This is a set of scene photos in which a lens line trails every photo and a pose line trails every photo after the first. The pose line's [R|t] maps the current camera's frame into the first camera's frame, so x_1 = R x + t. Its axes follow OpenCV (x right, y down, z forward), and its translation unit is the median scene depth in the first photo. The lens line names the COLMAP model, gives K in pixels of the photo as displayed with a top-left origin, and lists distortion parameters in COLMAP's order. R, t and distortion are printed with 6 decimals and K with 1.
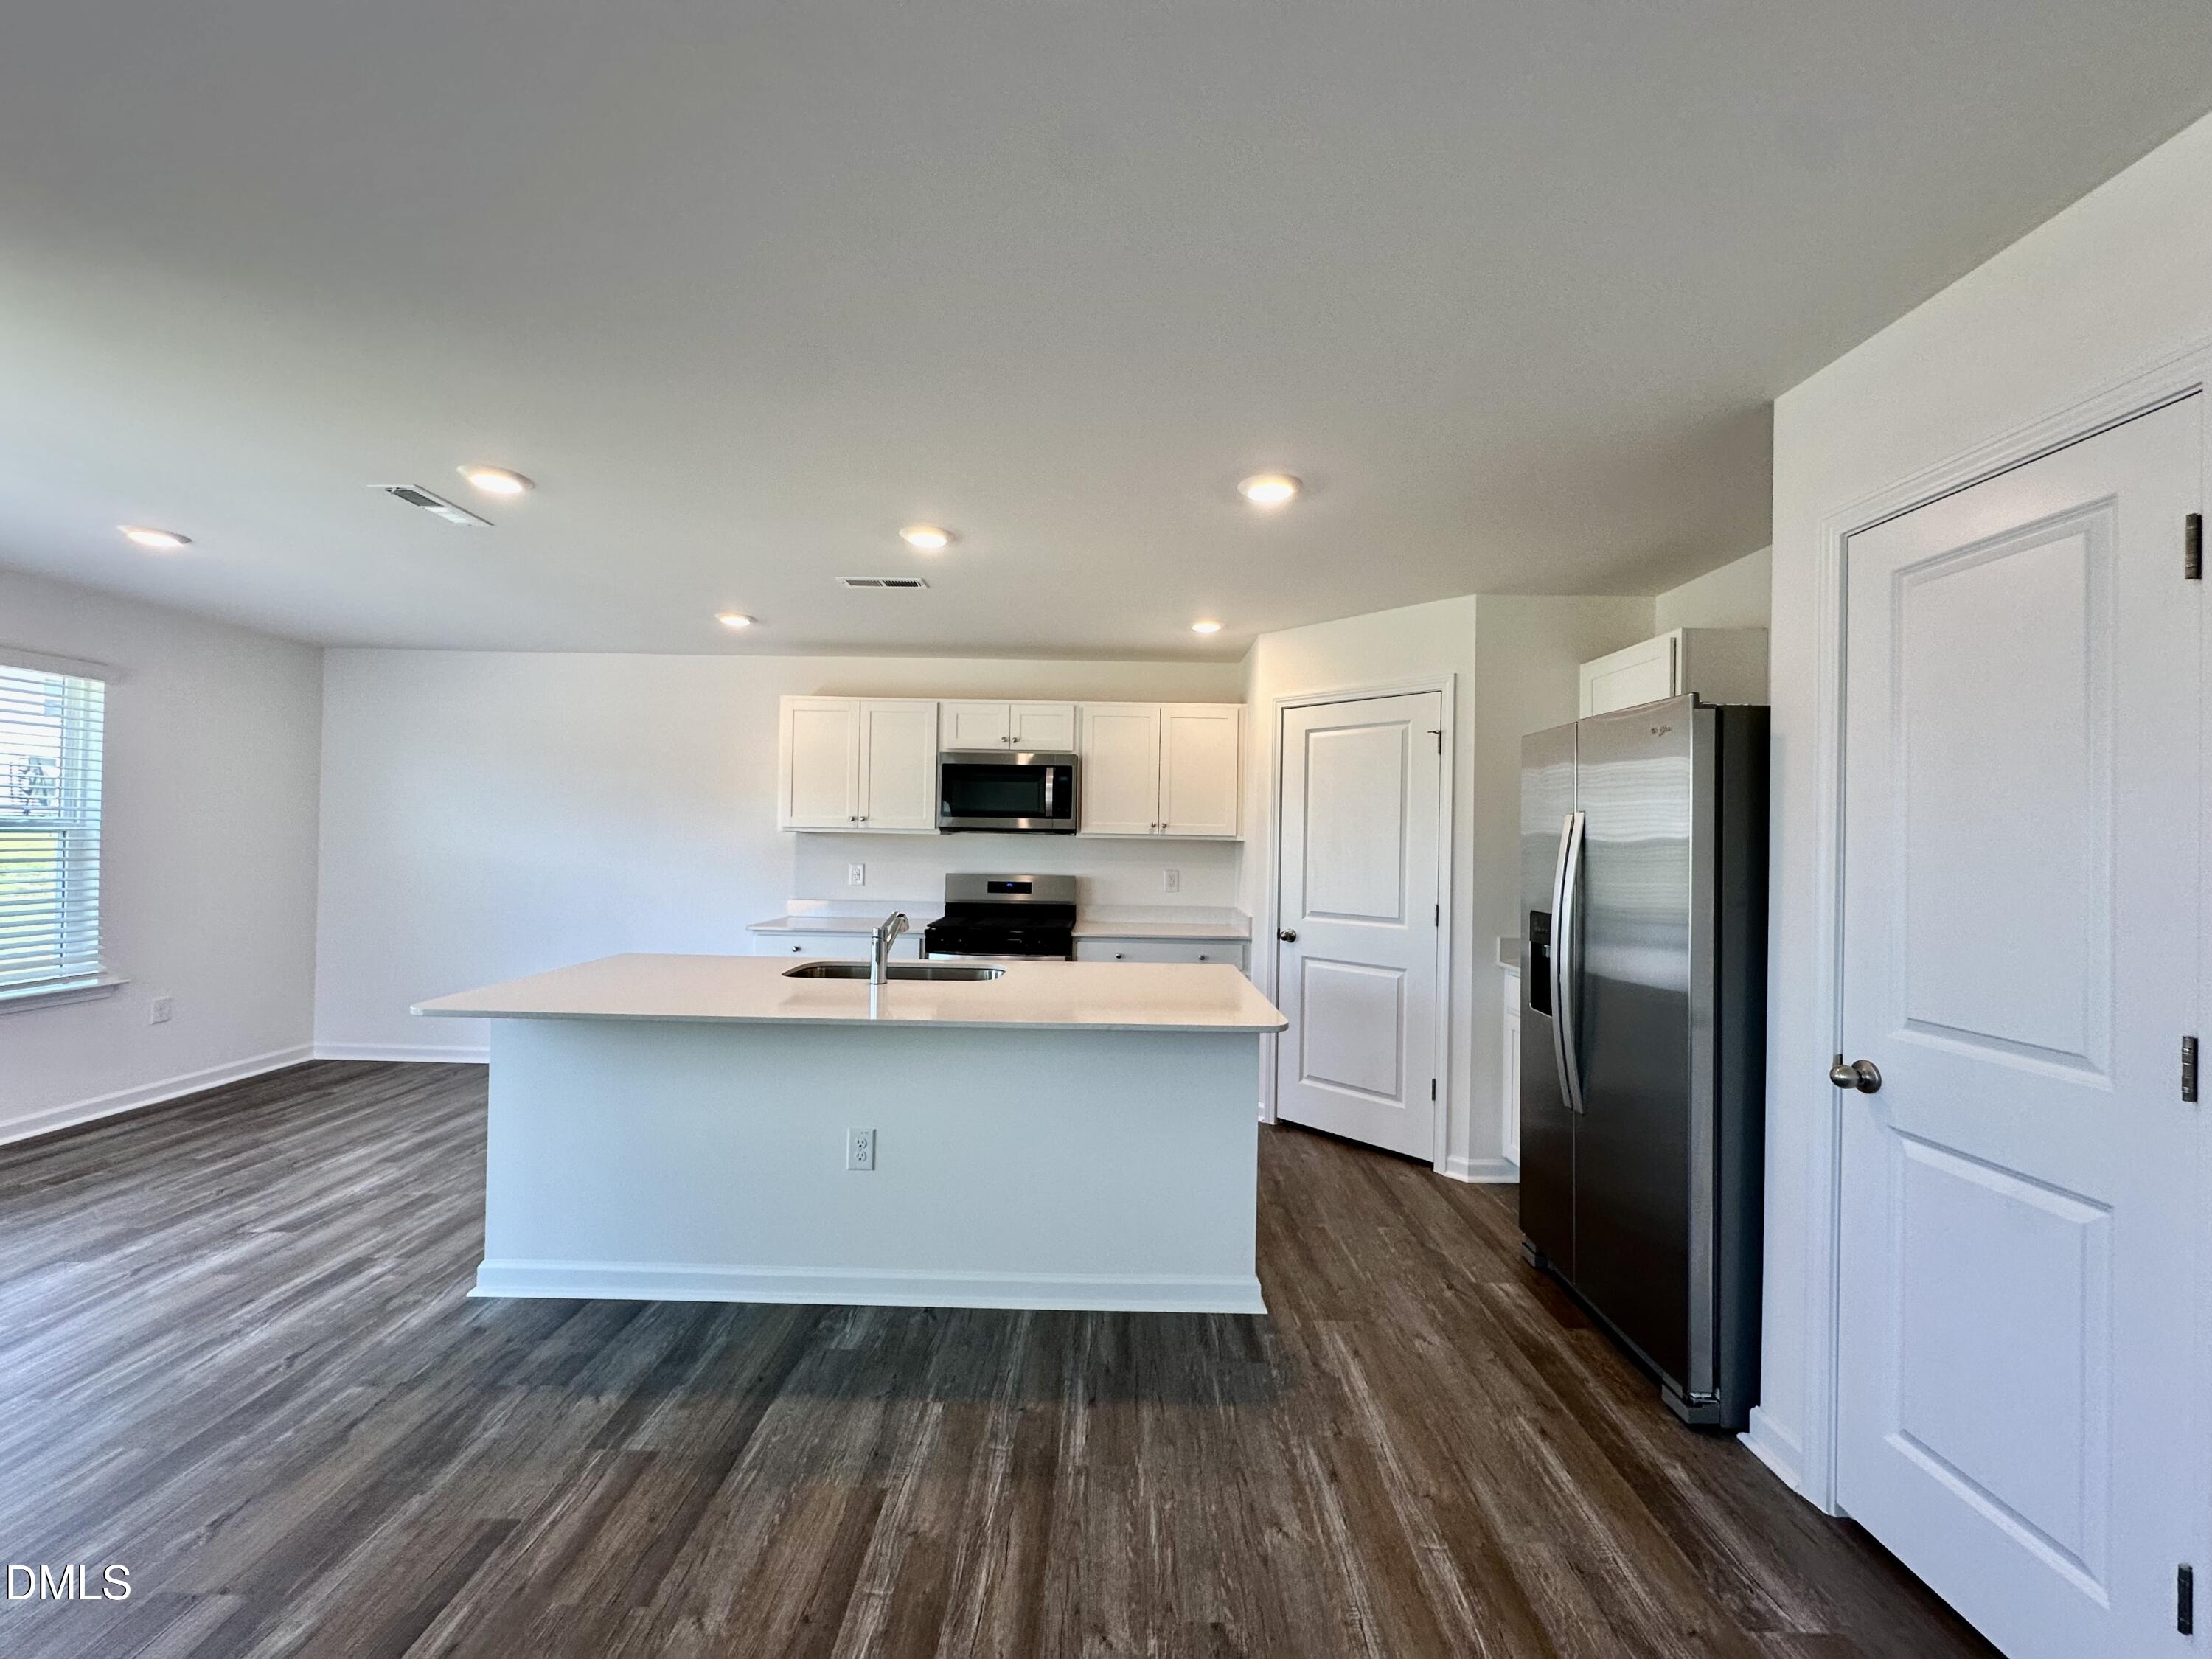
lens RADIAL K [[883.1, 0, 1098.3], [0, 883.1, 834.2], [0, 0, 1]] dist [-0.004294, 0.001106]
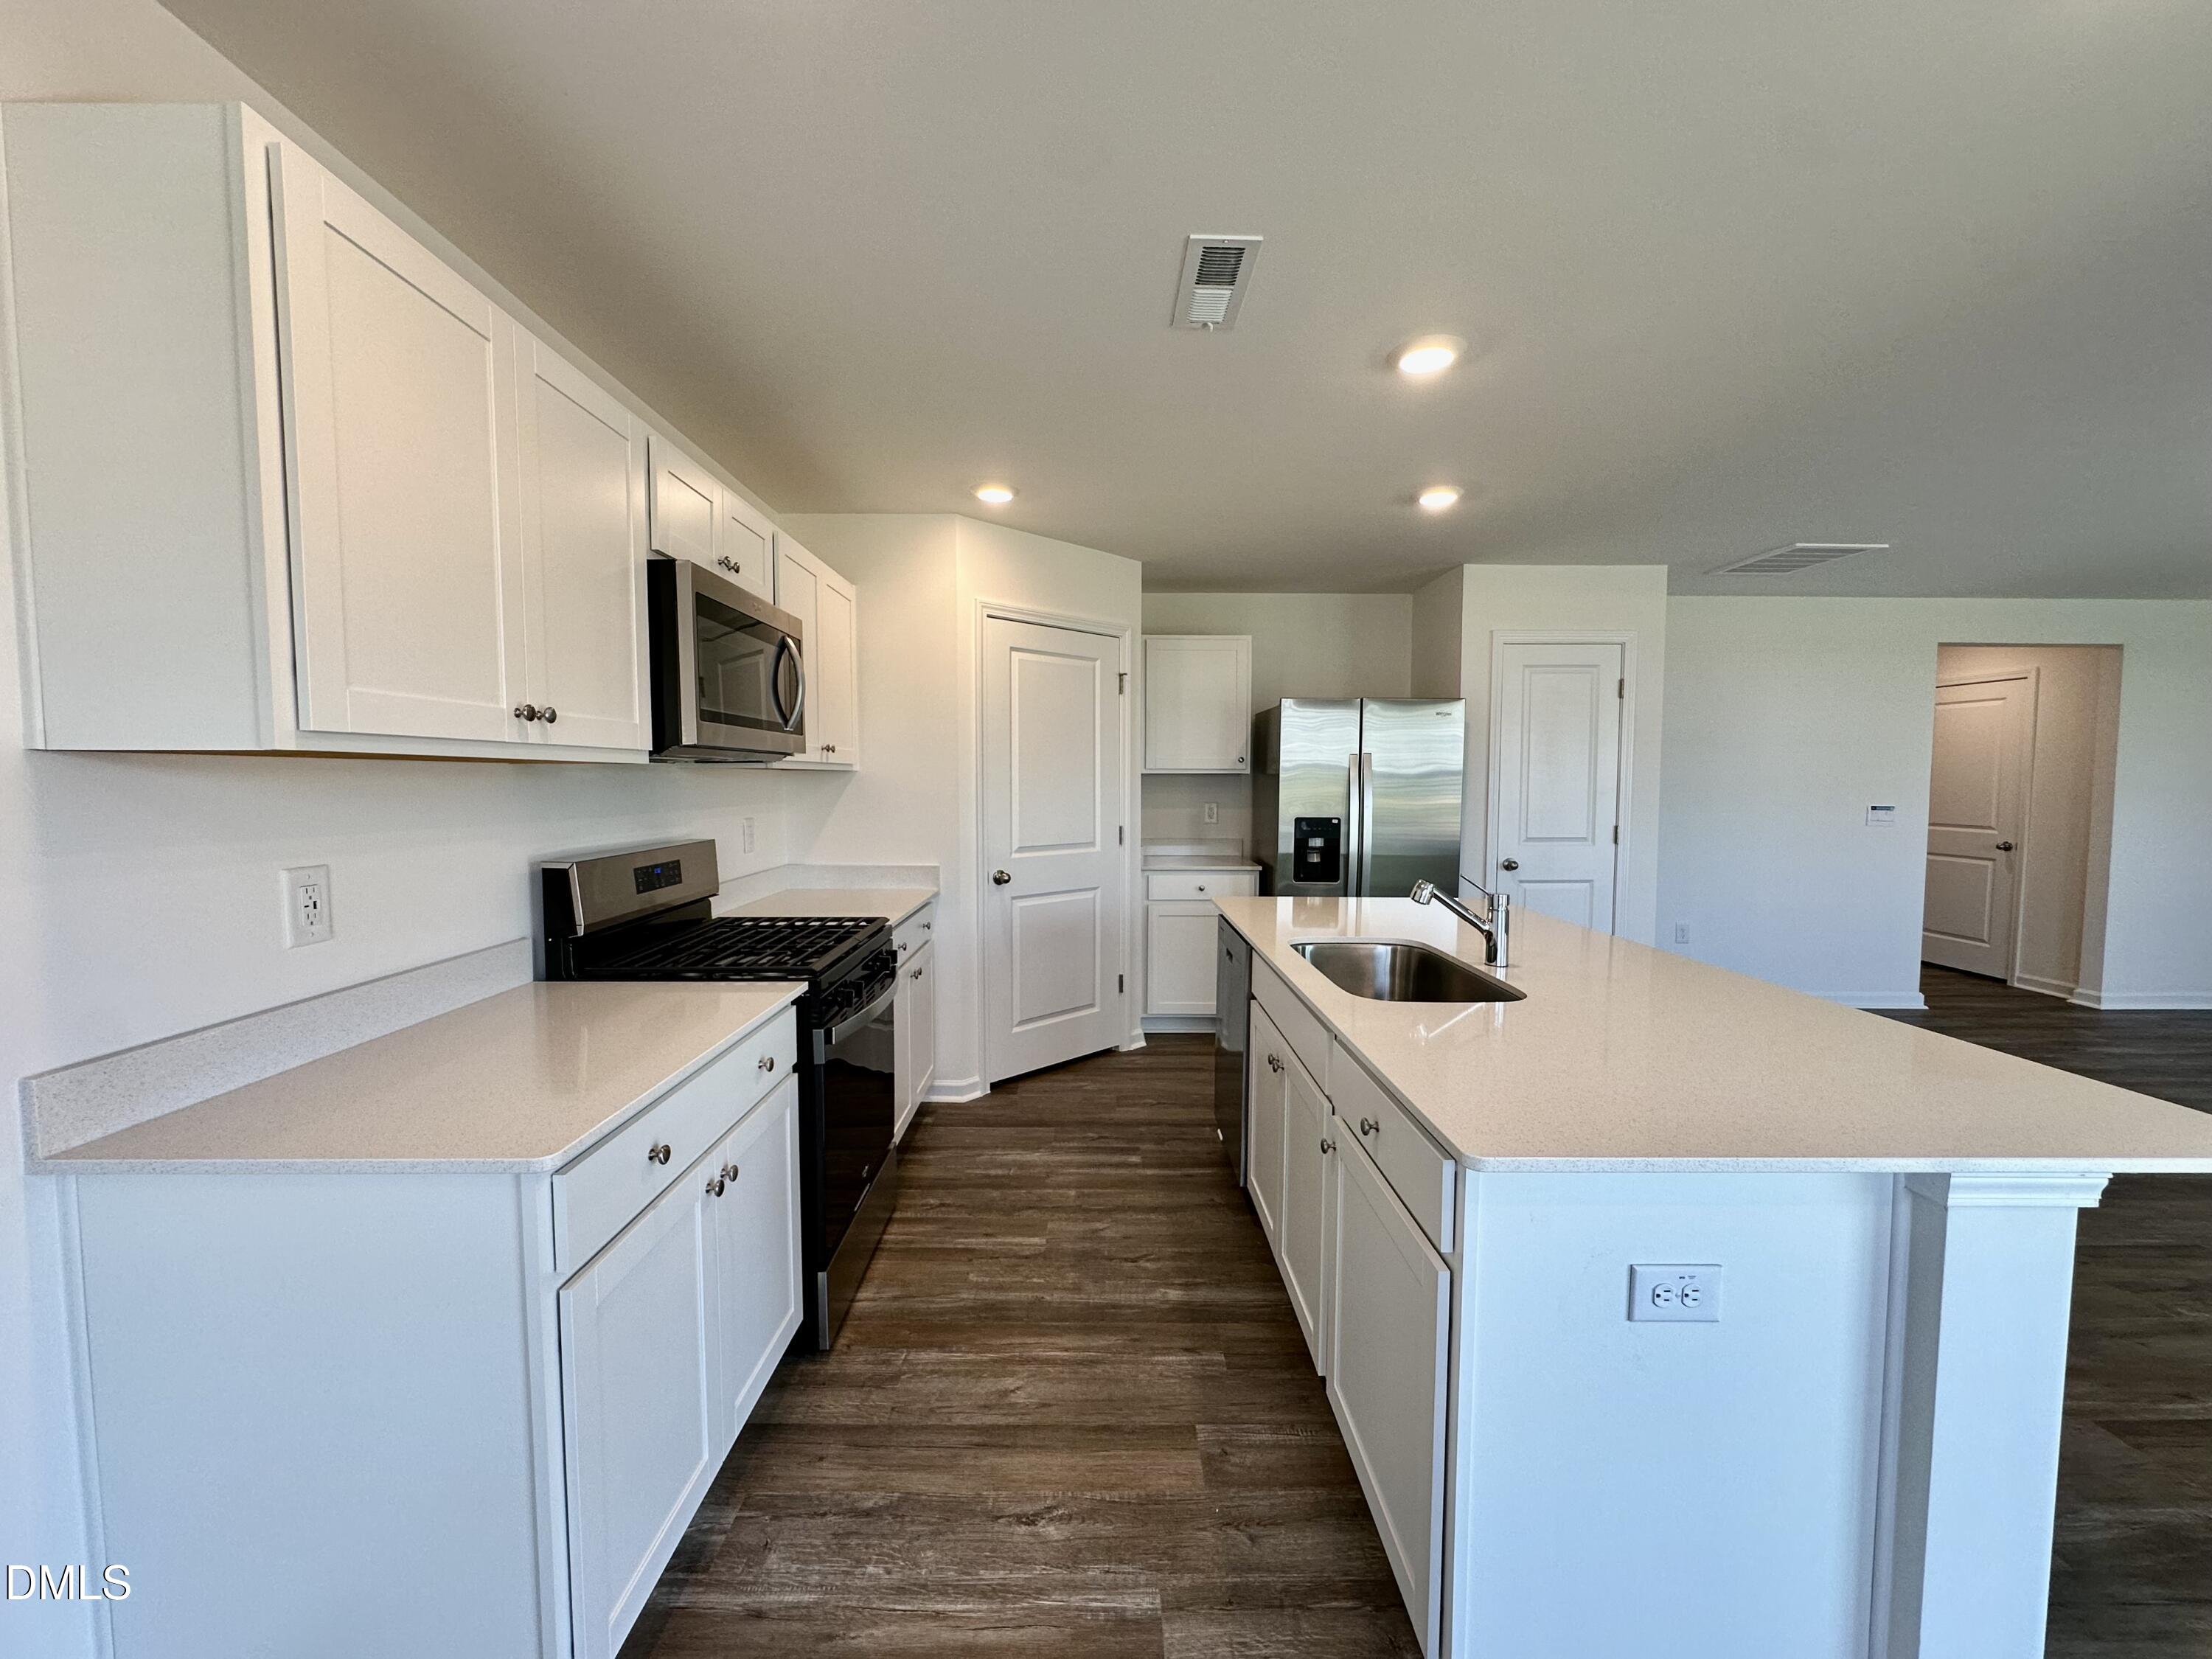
lens RADIAL K [[883.1, 0, 1104.4], [0, 883.1, 833.3], [0, 0, 1]] dist [-0.004294, 0.001106]
pose [[-0.016574, -0.081591, 0.996528, -0.636436], [-0.008716, 0.996639, 0.081456, -0.003156], [-0.999825, -0.007335, -0.017229, 0.861014]]
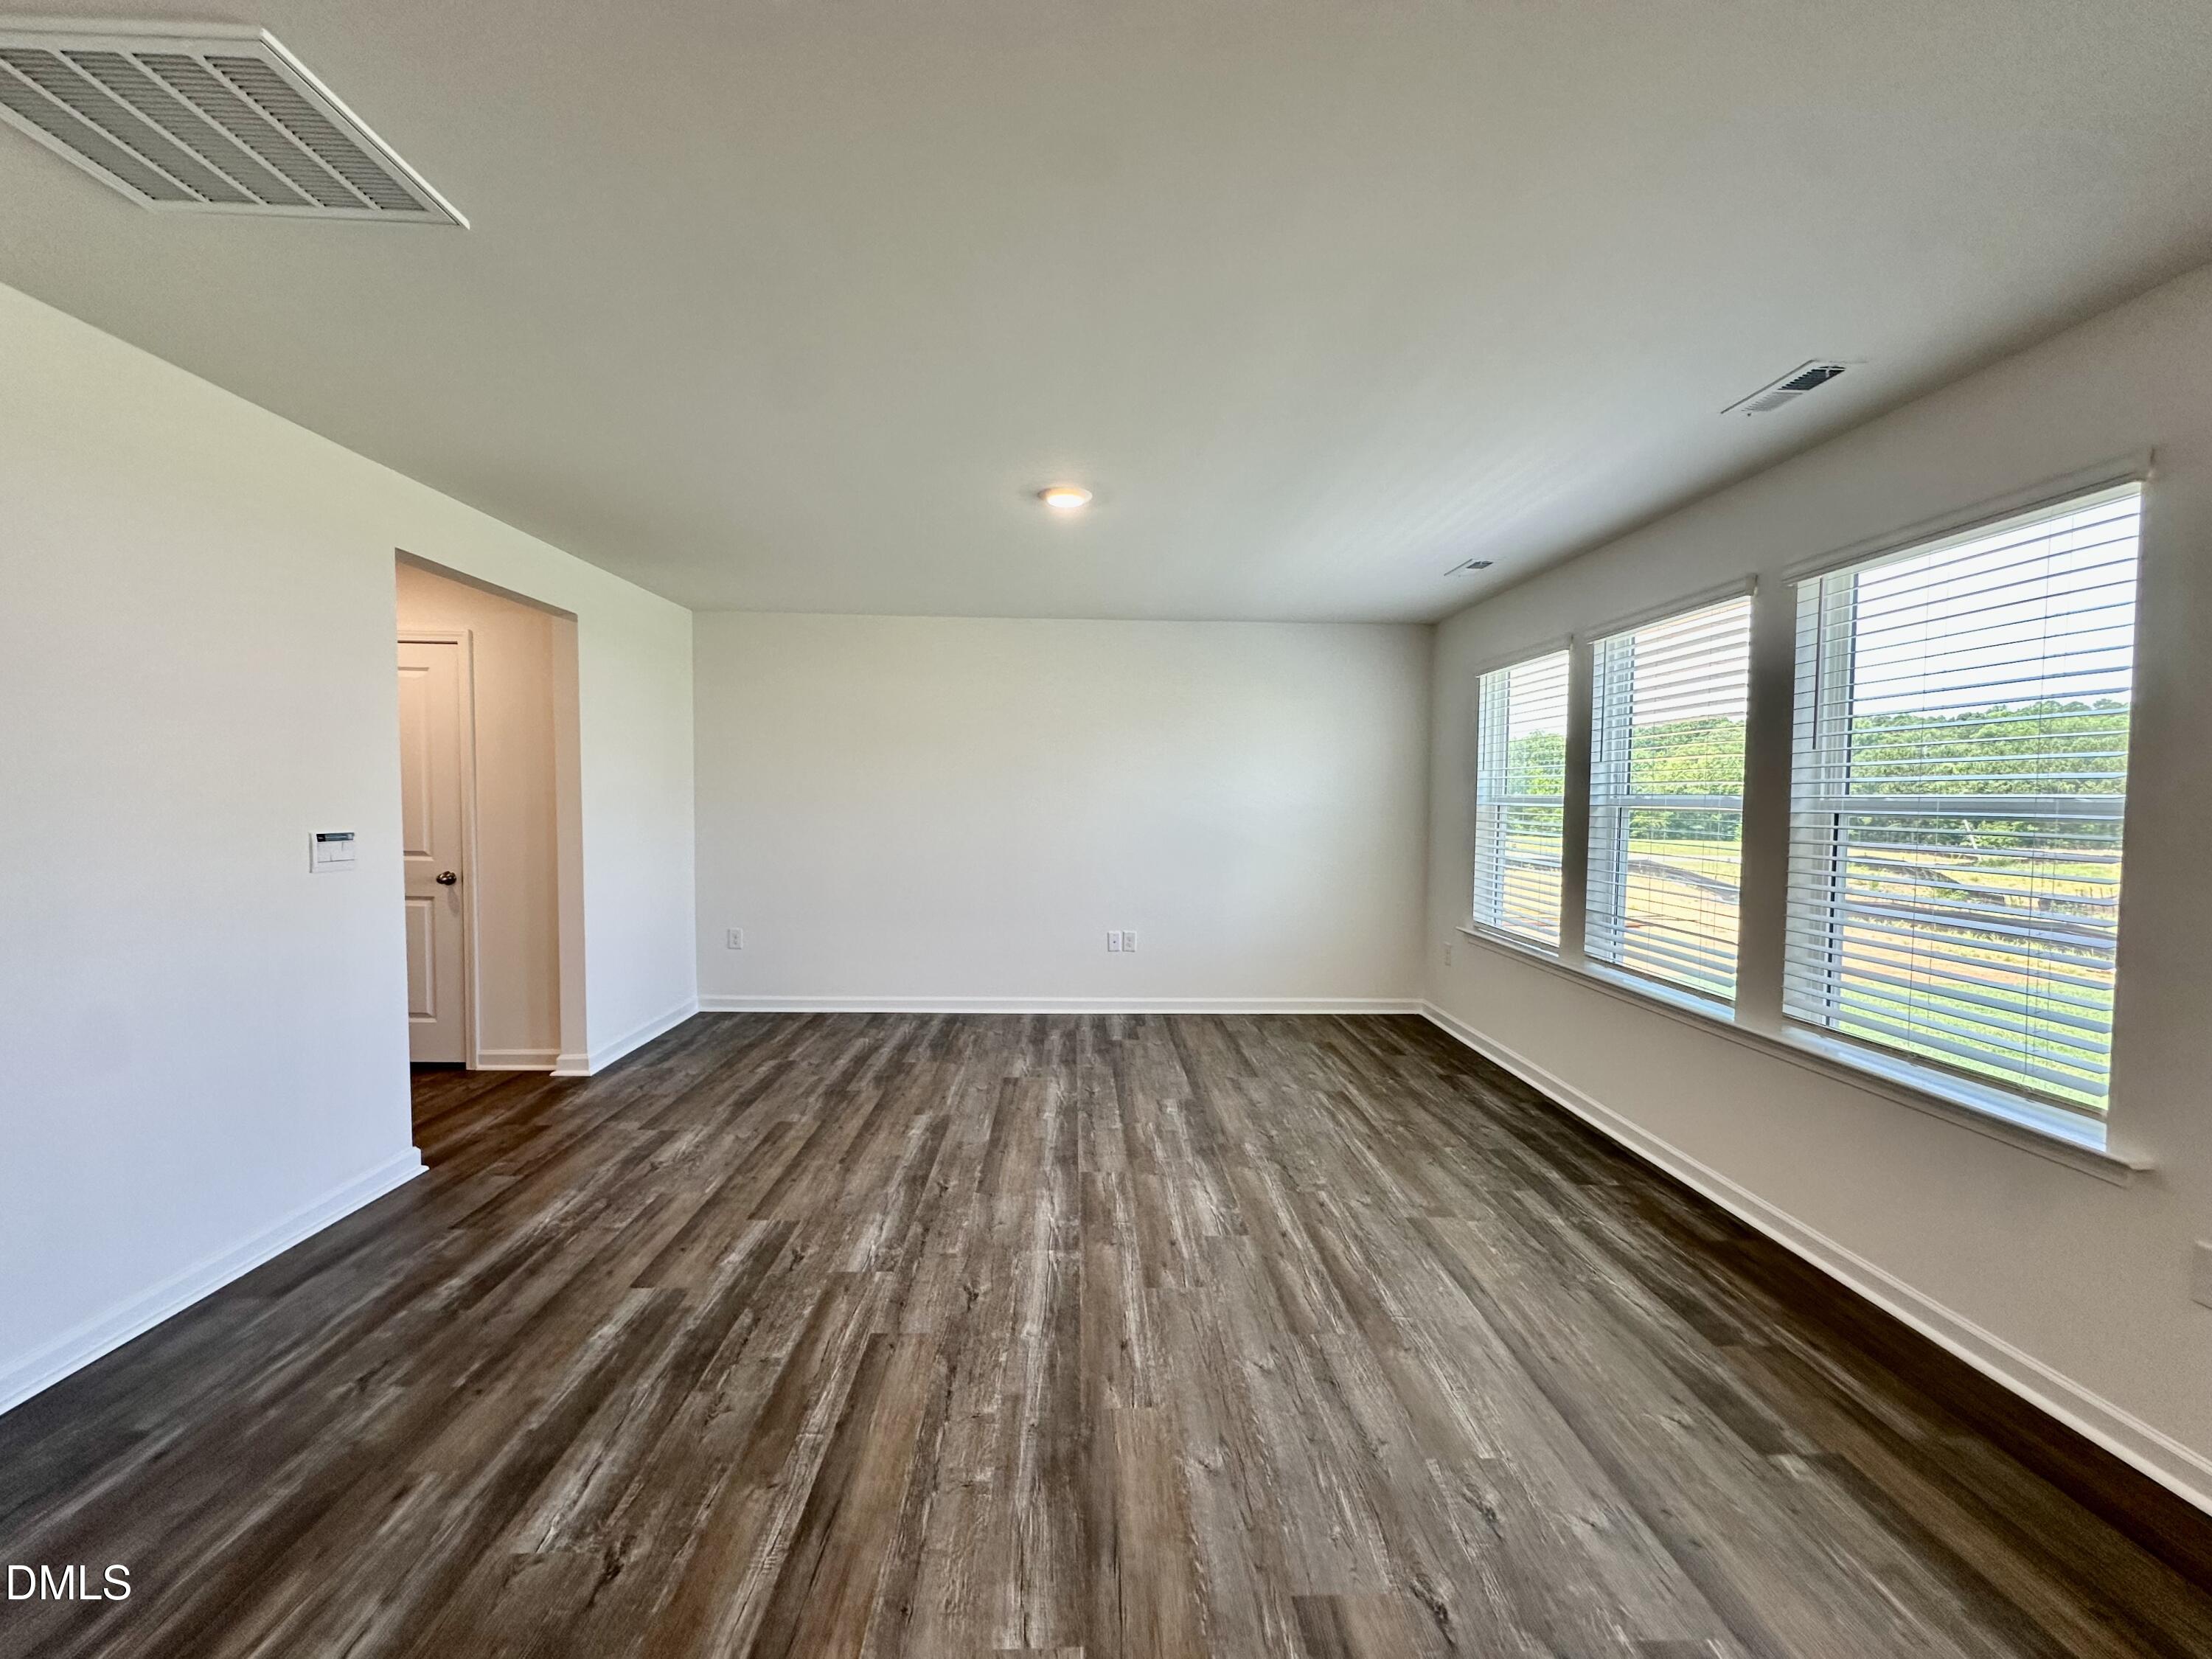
lens RADIAL K [[883.1, 0, 1104.0], [0, 883.1, 836.5], [0, 0, 1]] dist [-0.004294, 0.001106]
pose [[-0.998713, -0.027989, -0.042307, -0.008592], [-0.029792, 0.998648, 0.042603, 0.006837], [0.041058, 0.043808, -0.998196, 0.454185]]
